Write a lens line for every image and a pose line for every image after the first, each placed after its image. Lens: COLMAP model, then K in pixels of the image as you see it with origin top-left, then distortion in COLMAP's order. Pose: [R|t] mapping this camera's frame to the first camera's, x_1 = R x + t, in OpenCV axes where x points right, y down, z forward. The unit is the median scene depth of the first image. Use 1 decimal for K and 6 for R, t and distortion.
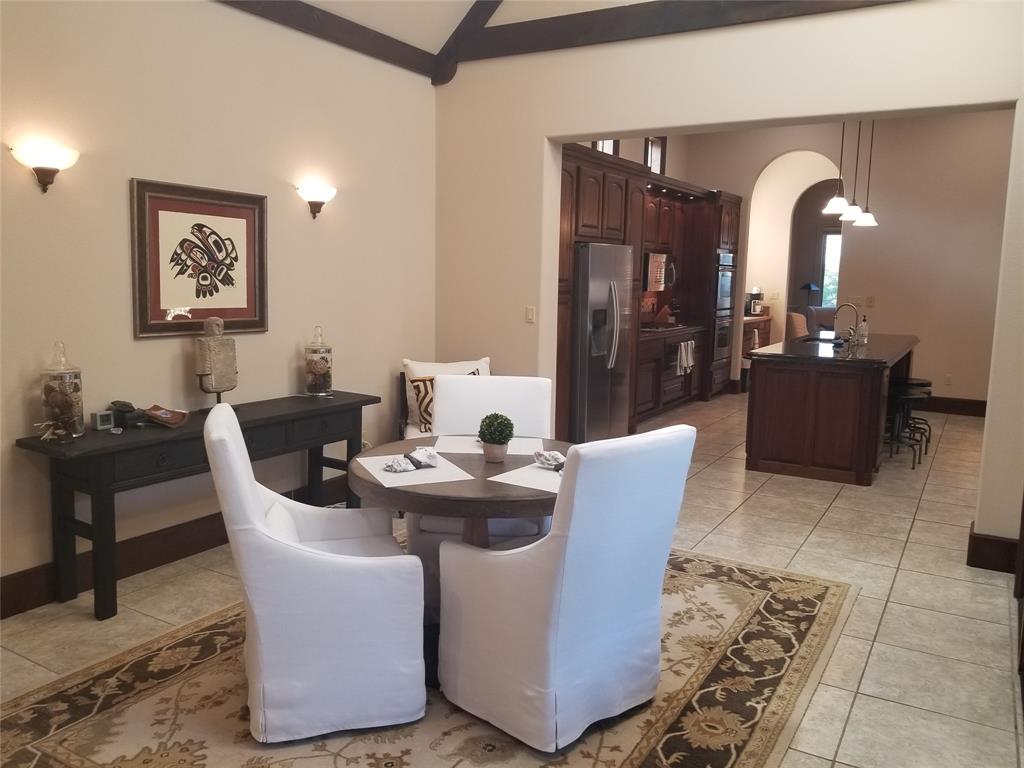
lens RADIAL K [[800.1, 0, 502.1], [0, 800.1, 382.0], [0, 0, 1]] dist [0.021365, -0.033413]
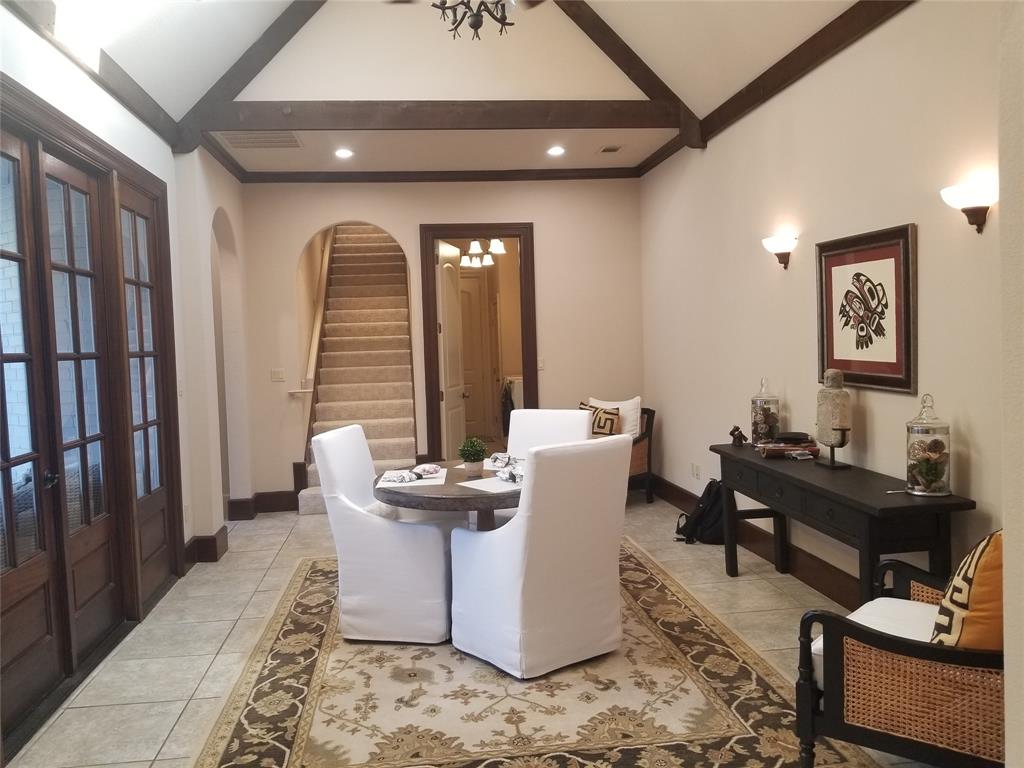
lens RADIAL K [[800.1, 0, 502.6], [0, 800.1, 389.2], [0, 0, 1]] dist [0.021365, -0.033413]
pose [[-0.784595, 0.049358, -0.618041, 0.568757], [-0.061086, 0.985822, 0.156279, -0.186918], [0.616992, 0.160369, -0.770456, 1.524794]]
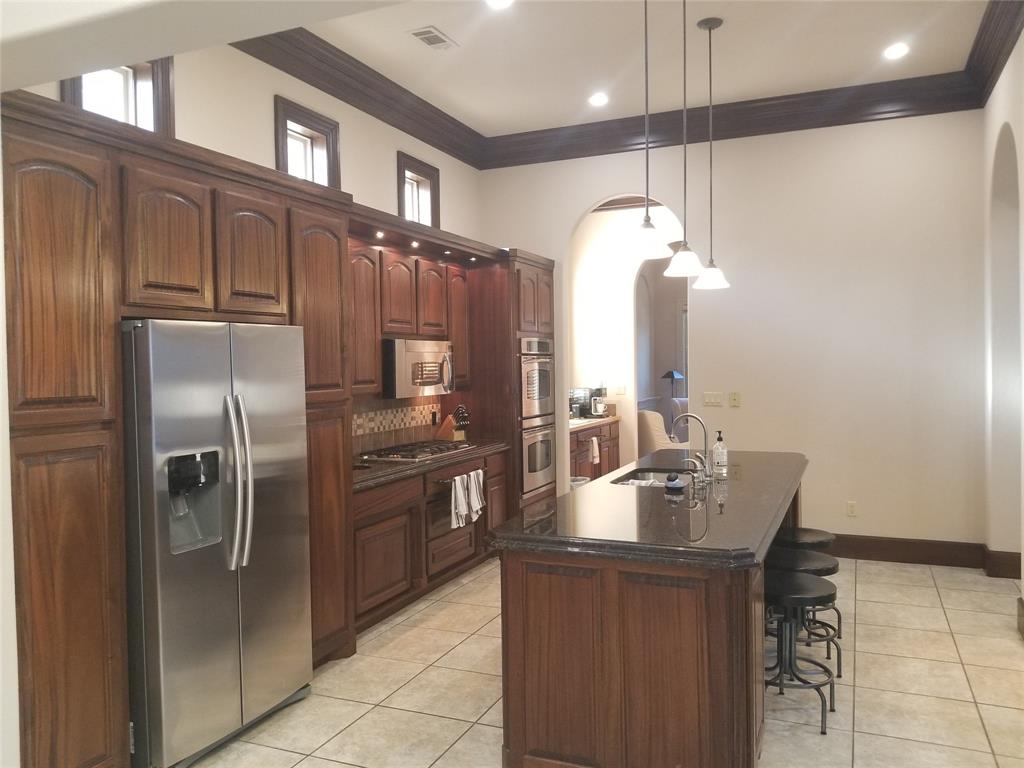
lens RADIAL K [[800.1, 0, 509.1], [0, 800.1, 378.2], [0, 0, 1]] dist [0.021365, -0.033413]
pose [[0.990287, -0.035563, 0.134416, 0.188062], [0.050918, 0.992337, -0.112584, -0.054566], [-0.129382, 0.118335, 0.984509, 0.368524]]
